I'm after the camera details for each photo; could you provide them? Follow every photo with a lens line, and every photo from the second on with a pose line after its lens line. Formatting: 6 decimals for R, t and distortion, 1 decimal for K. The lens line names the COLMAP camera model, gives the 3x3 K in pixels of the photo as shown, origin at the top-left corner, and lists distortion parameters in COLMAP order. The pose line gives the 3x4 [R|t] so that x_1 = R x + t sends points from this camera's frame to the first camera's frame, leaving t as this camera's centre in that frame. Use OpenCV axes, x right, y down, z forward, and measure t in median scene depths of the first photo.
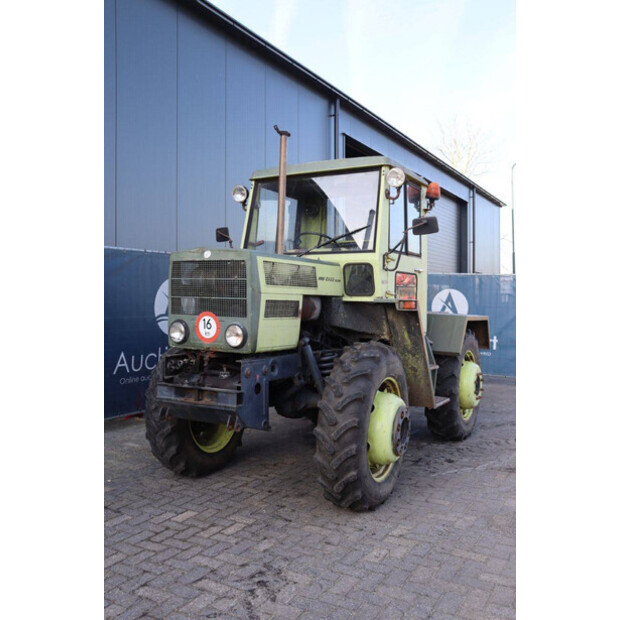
lens RADIAL K [[591.2, 0, 312.9], [0, 591.2, 311.2], [0, 0, 1]] dist [-0.092808, 0.000000]
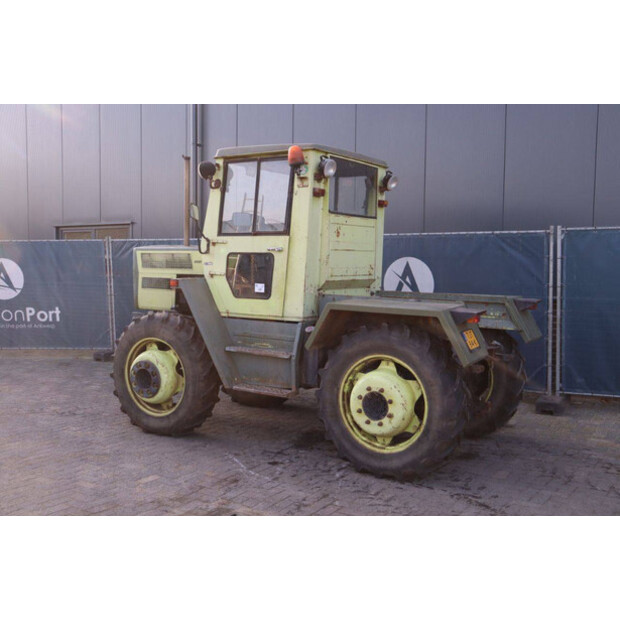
lens RADIAL K [[700.7, 0, 309.7], [0, 700.7, 314.6], [0, 0, 1]] dist [-0.029446, 0.000000]
pose [[-0.064728, 0.056790, -0.996286, 1.690524], [-0.033375, 0.997698, 0.059039, -0.042294], [0.997345, 0.037072, -0.062683, 1.479241]]
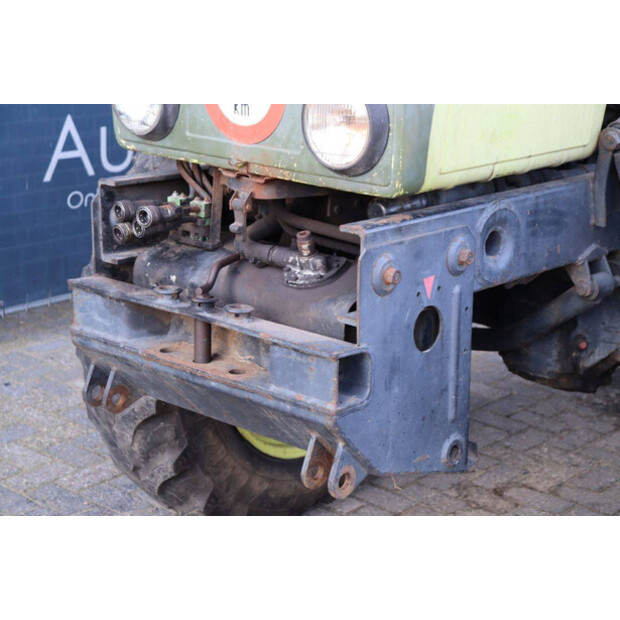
lens RADIAL K [[1264.9, 0, 312.3], [0, 1264.9, 309.7], [0, 0, 1]] dist [0.290855, 0.000000]
pose [[0.974126, 0.056378, -0.218862, -0.019690], [0.000605, 0.967733, 0.251977, -0.016247], [0.226006, -0.245589, 0.942660, 0.432138]]
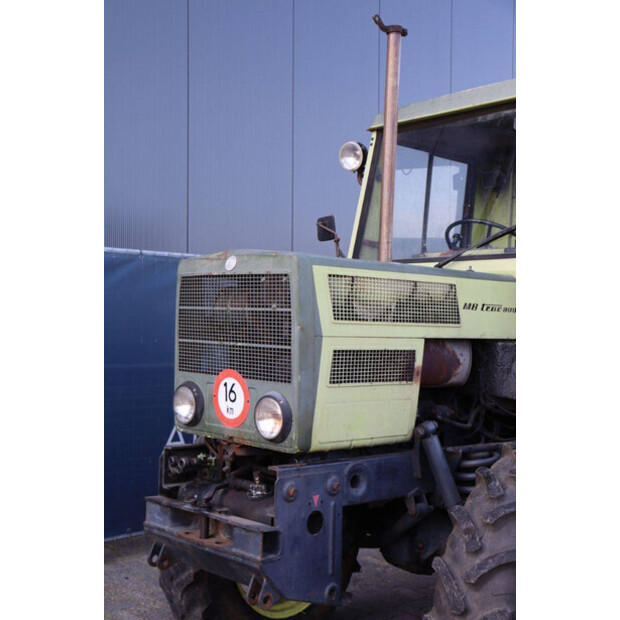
lens RADIAL K [[866.7, 0, 307.5], [0, 866.7, 313.7], [0, 0, 1]] dist [0.073081, 0.000000]
pose [[0.953391, 0.004433, -0.301706, 0.119501], [-0.015260, 0.999321, -0.033538, -0.023090], [0.301352, 0.036579, 0.952811, 0.250255]]
